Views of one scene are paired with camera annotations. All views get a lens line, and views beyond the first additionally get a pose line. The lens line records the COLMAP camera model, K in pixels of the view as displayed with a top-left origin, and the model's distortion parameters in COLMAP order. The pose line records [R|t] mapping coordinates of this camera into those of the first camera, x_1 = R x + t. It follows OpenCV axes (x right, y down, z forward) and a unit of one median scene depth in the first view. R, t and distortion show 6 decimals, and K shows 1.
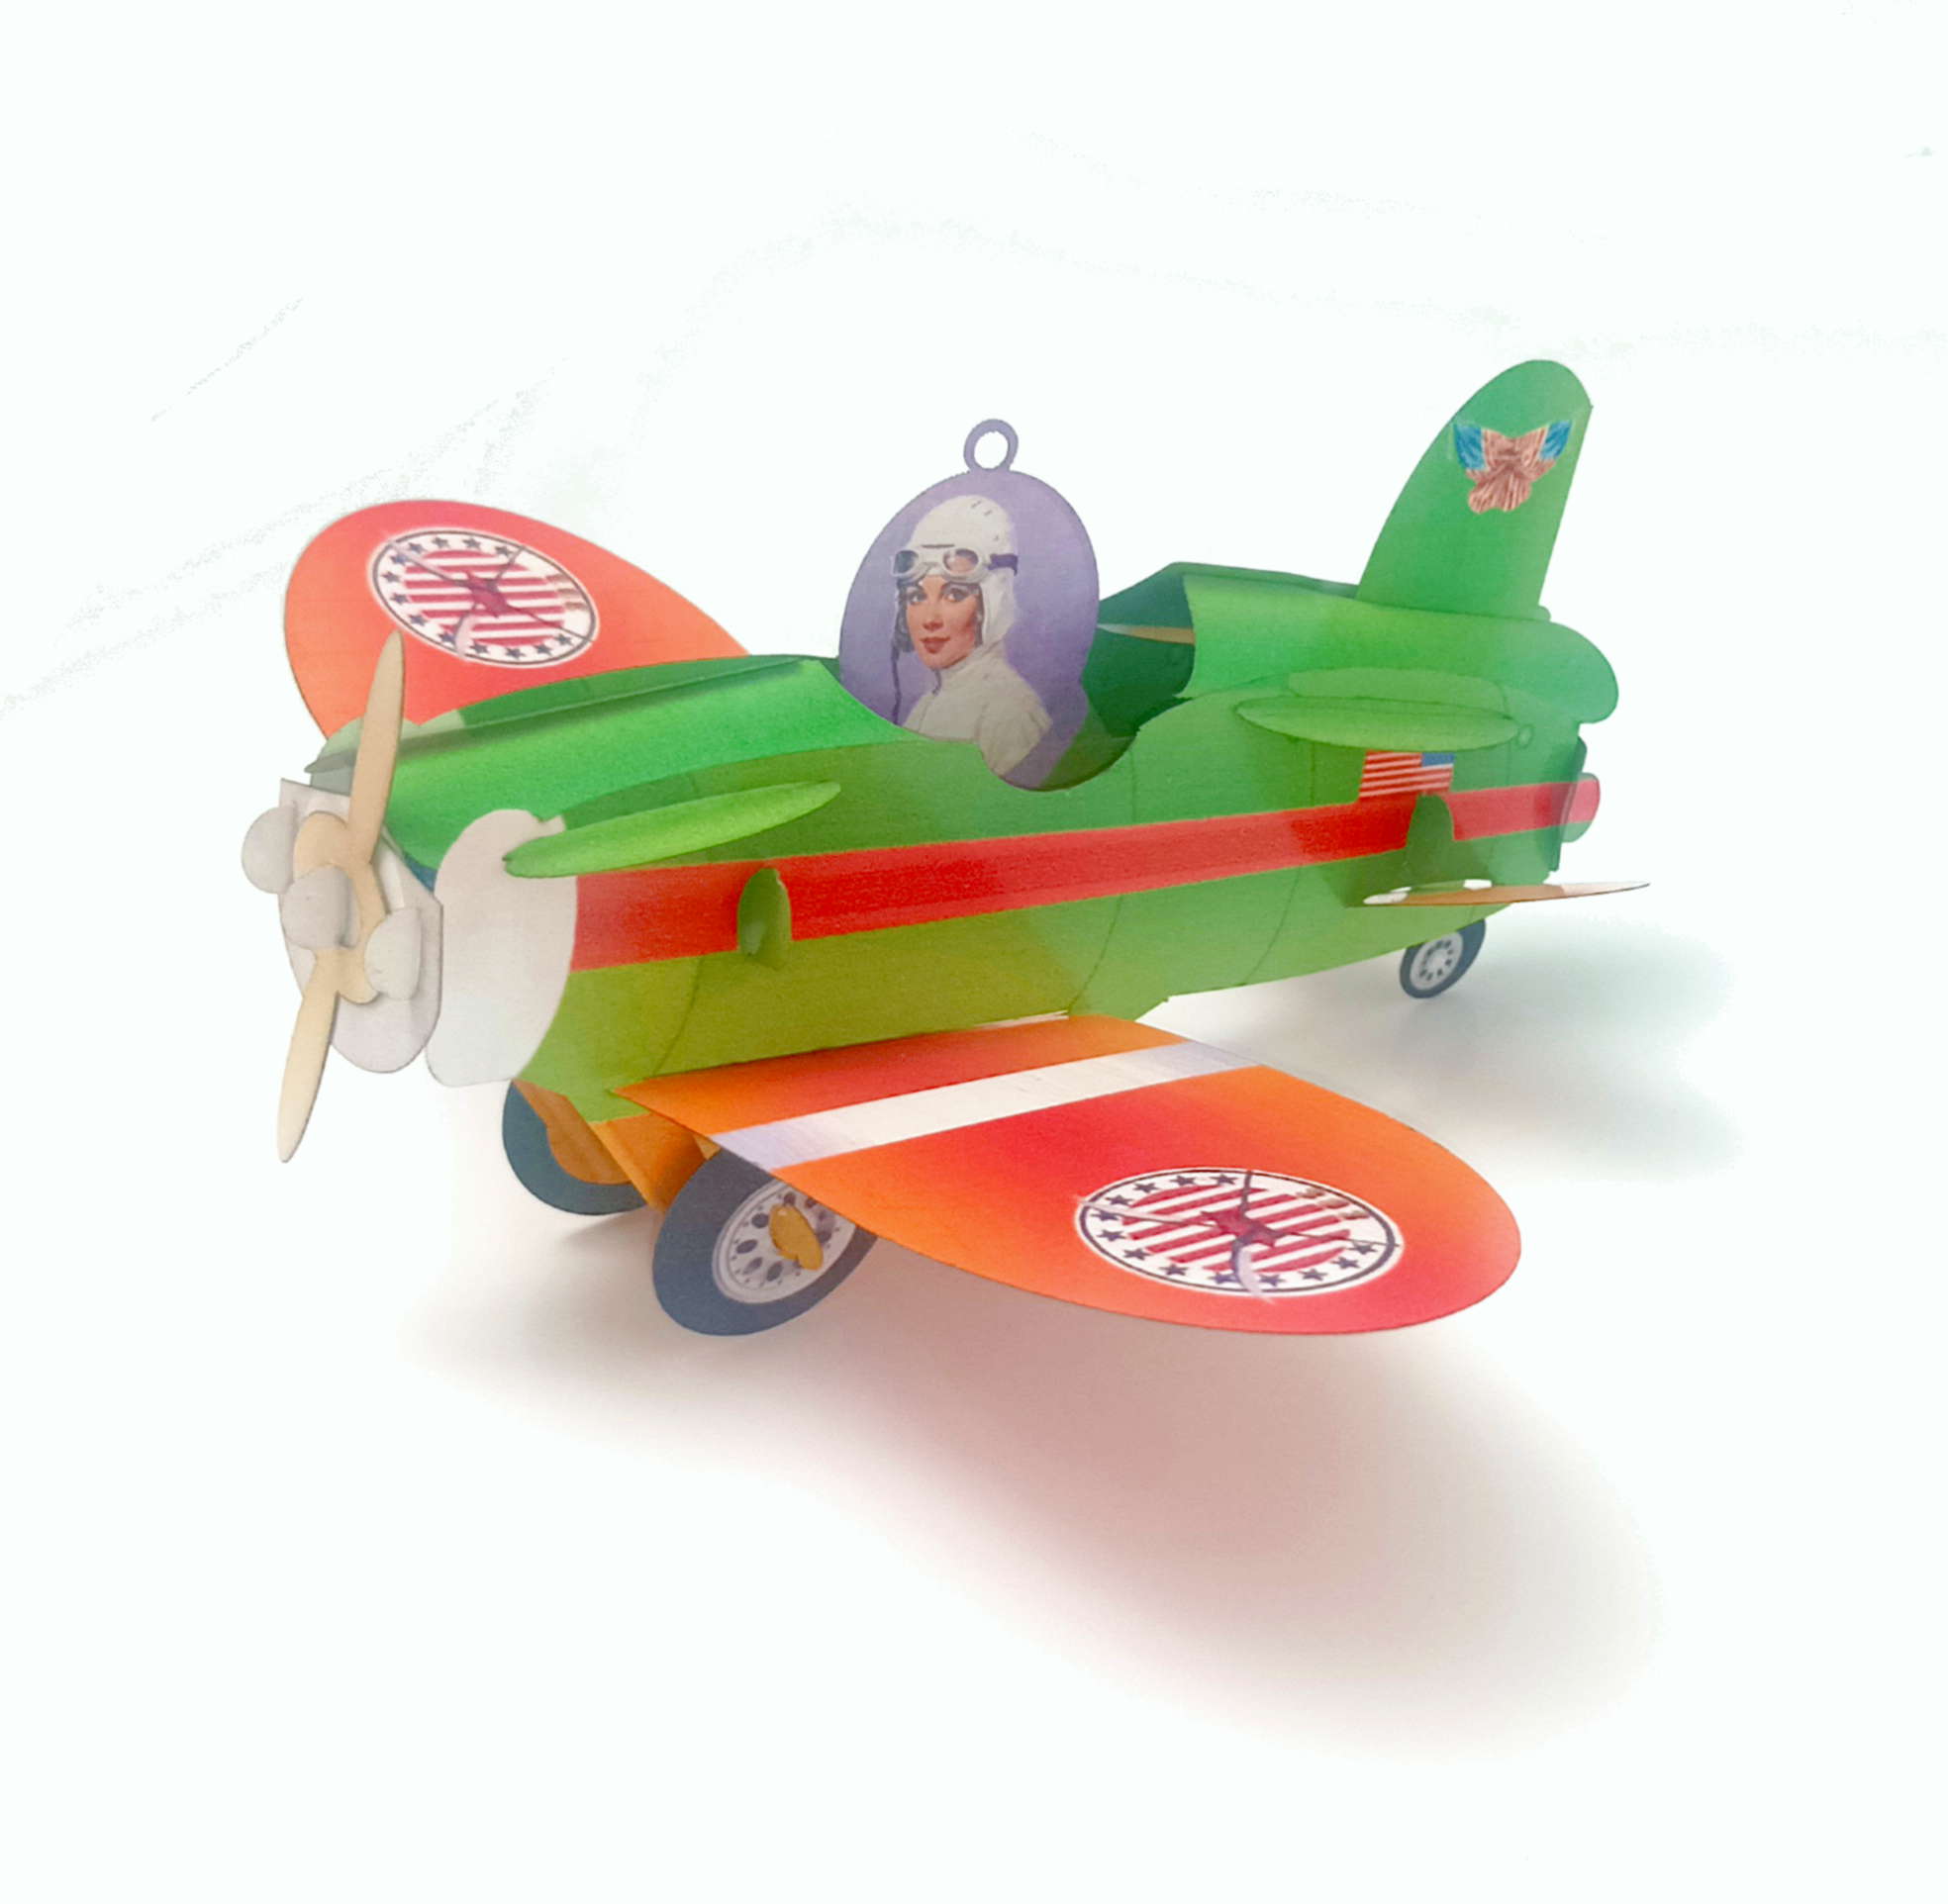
lens RADIAL K [[3240.3, 0, 1325.5], [0, 3240.3, 998.5], [0, 0, 1]] dist [0.026852, -0.136303]
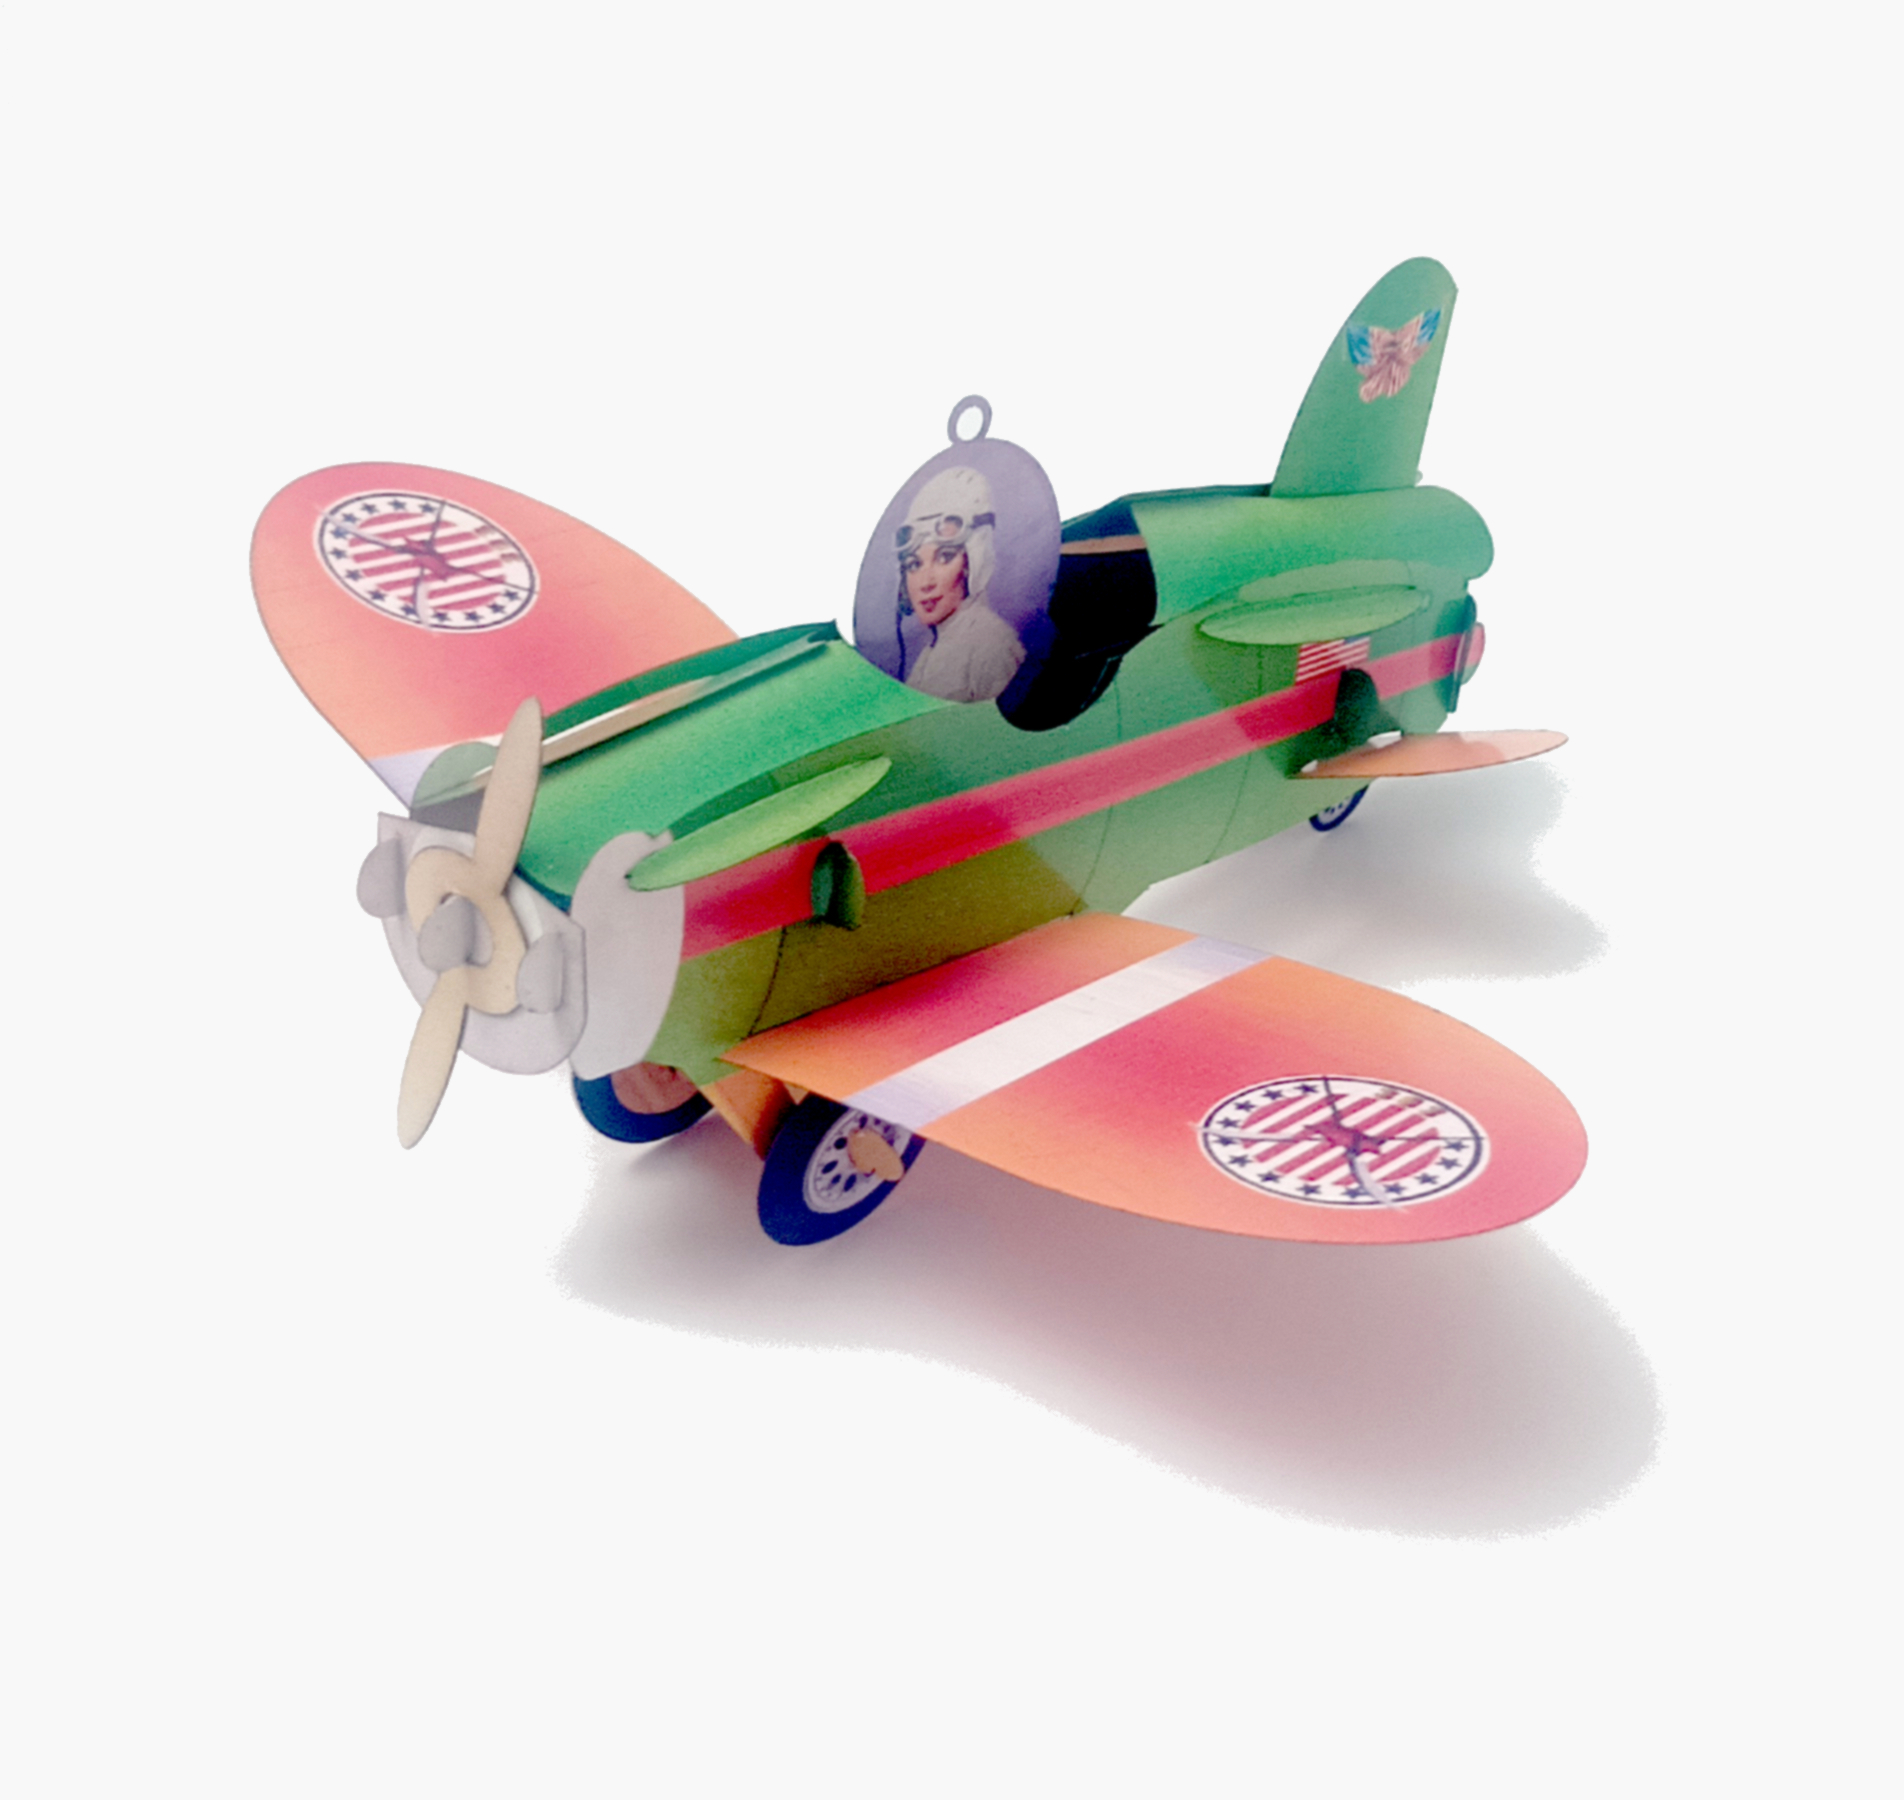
lens RADIAL K [[3307.7, 0, 1272.3], [0, 3307.7, 1034.6], [0, 0, 1]] dist [0.037675, -0.207890]
pose [[0.985336, -0.119115, 0.122163, -0.160968], [0.100741, 0.984008, 0.146898, -0.119009], [-0.137707, -0.132437, 0.981579, -0.125983]]
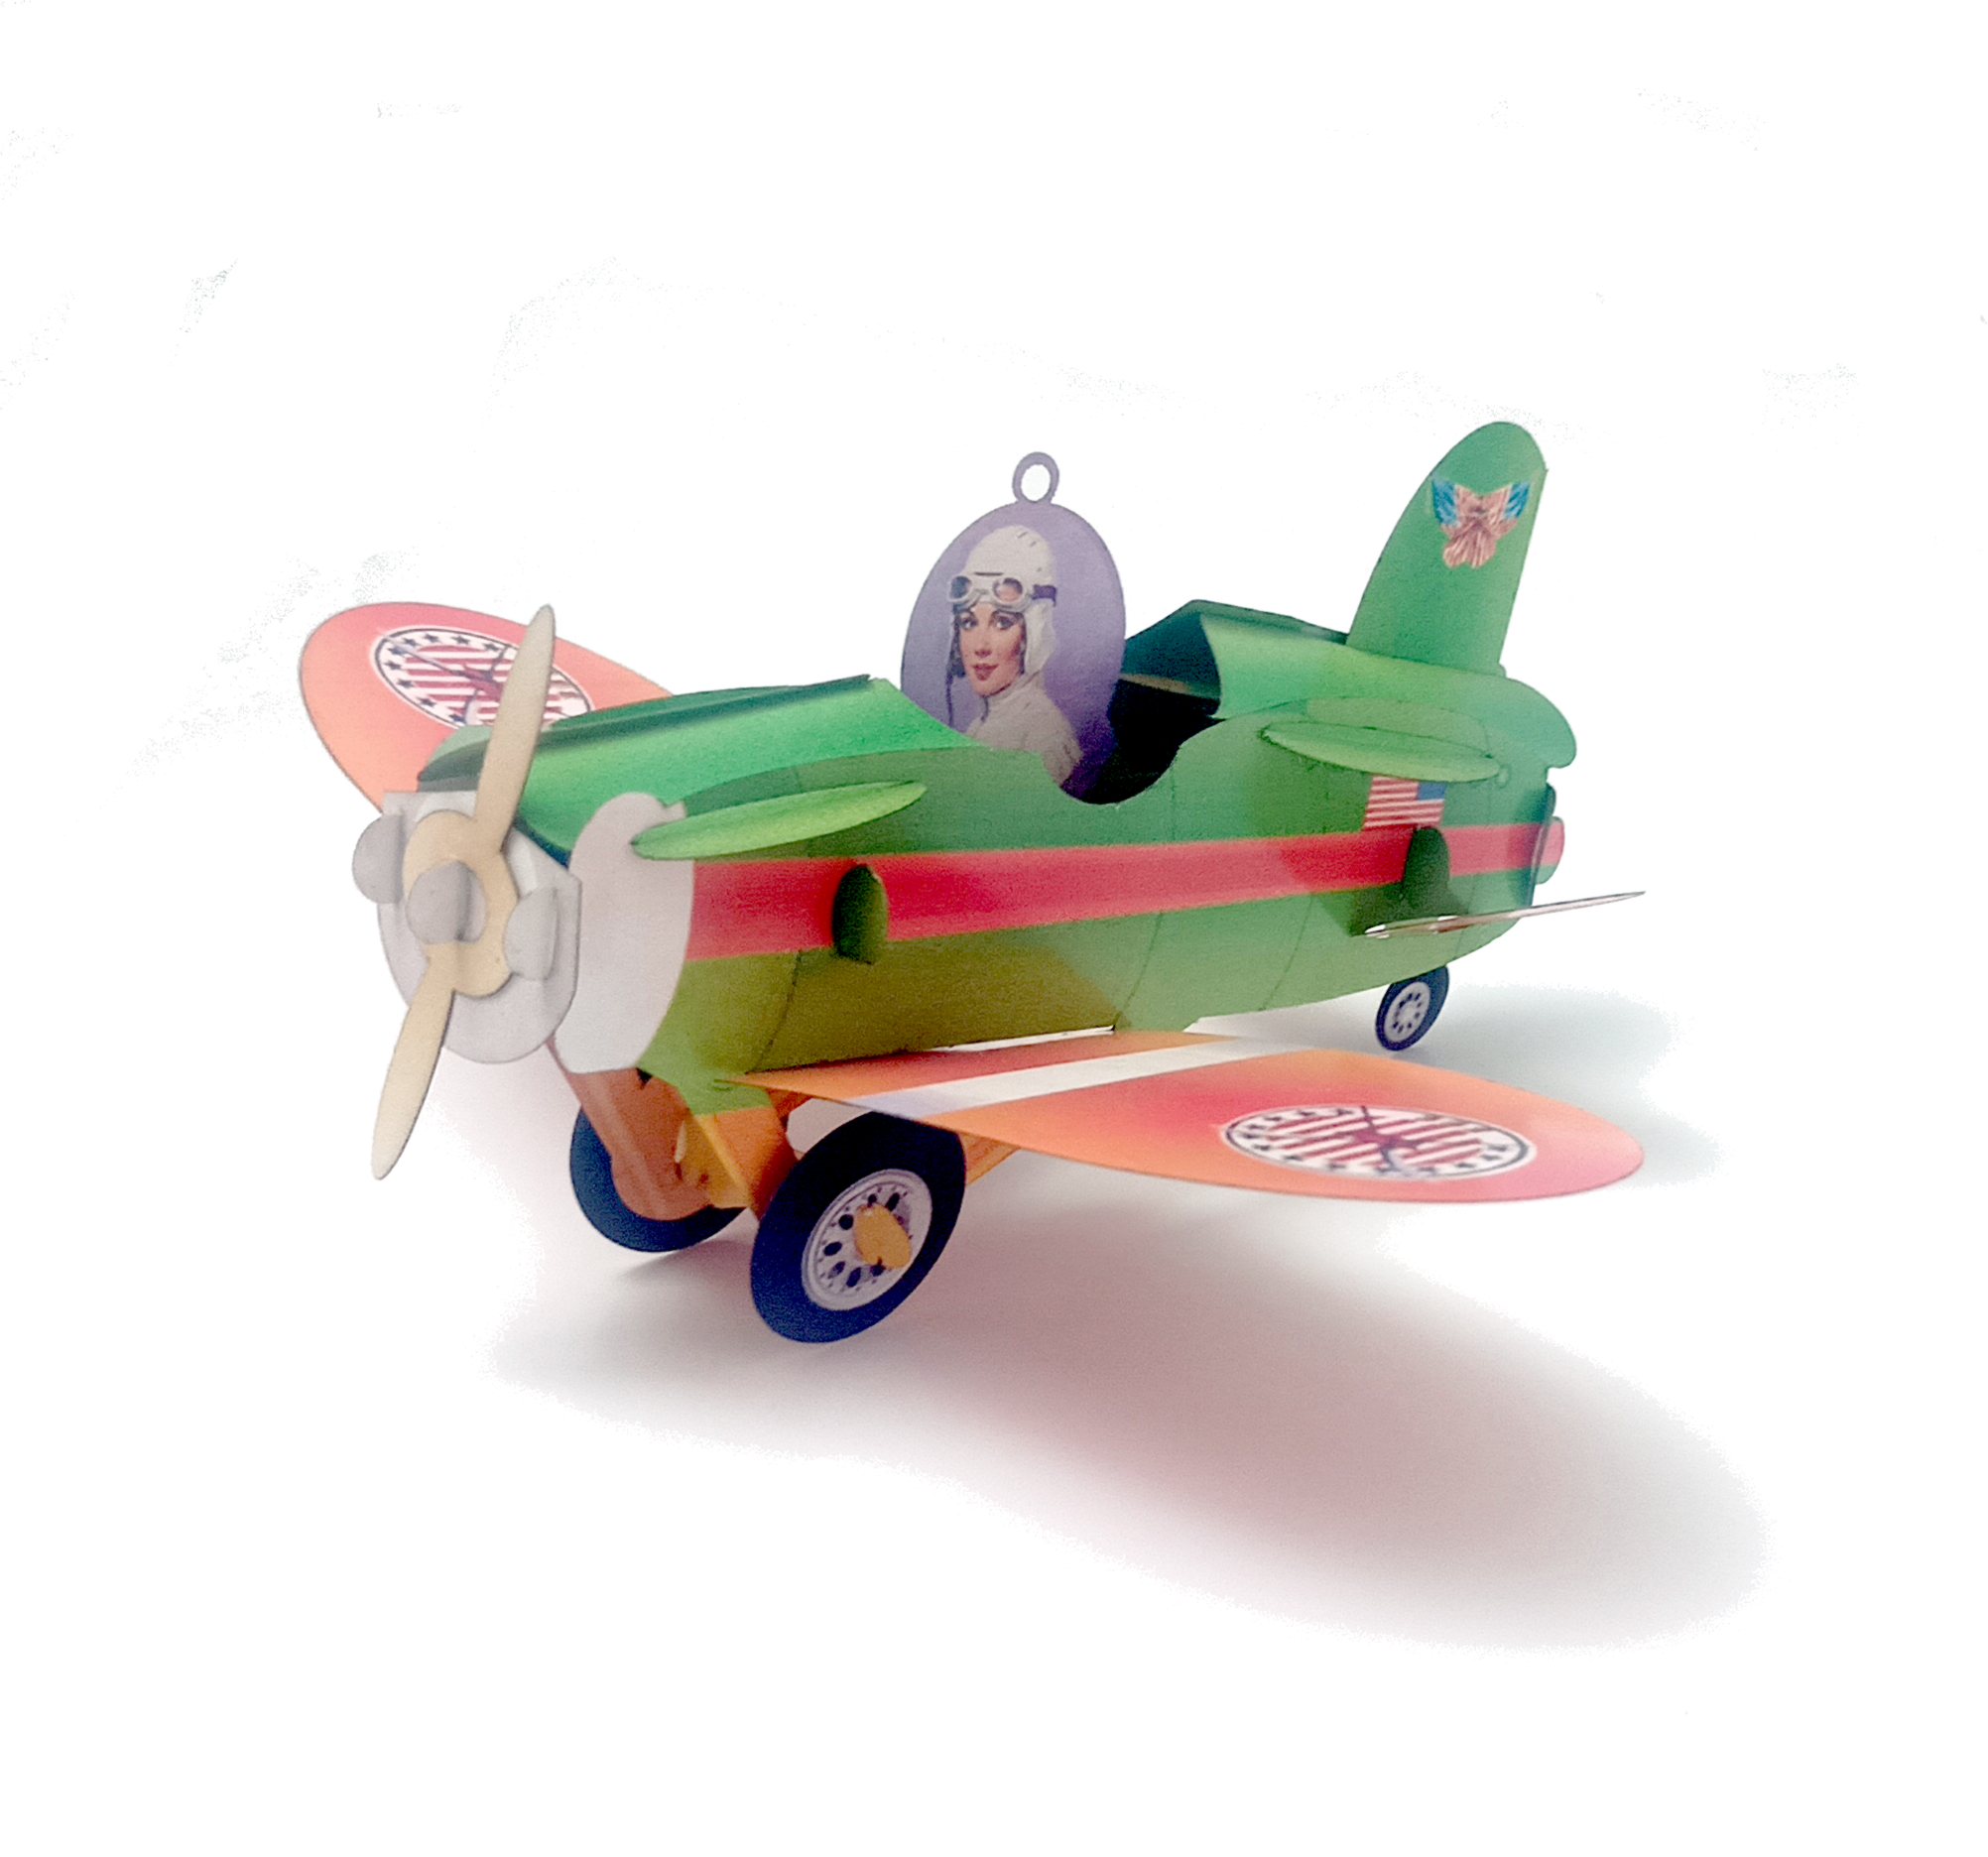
lens RADIAL K [[3254.1, 0, 1308.1], [0, 3254.1, 1159.3], [0, 0, 1]] dist [0.014968, -0.060053]
pose [[0.992505, -0.044991, 0.113622, -0.143663], [0.052405, 0.996629, -0.063126, 0.120659], [-0.110399, 0.068607, 0.991517, -0.045801]]
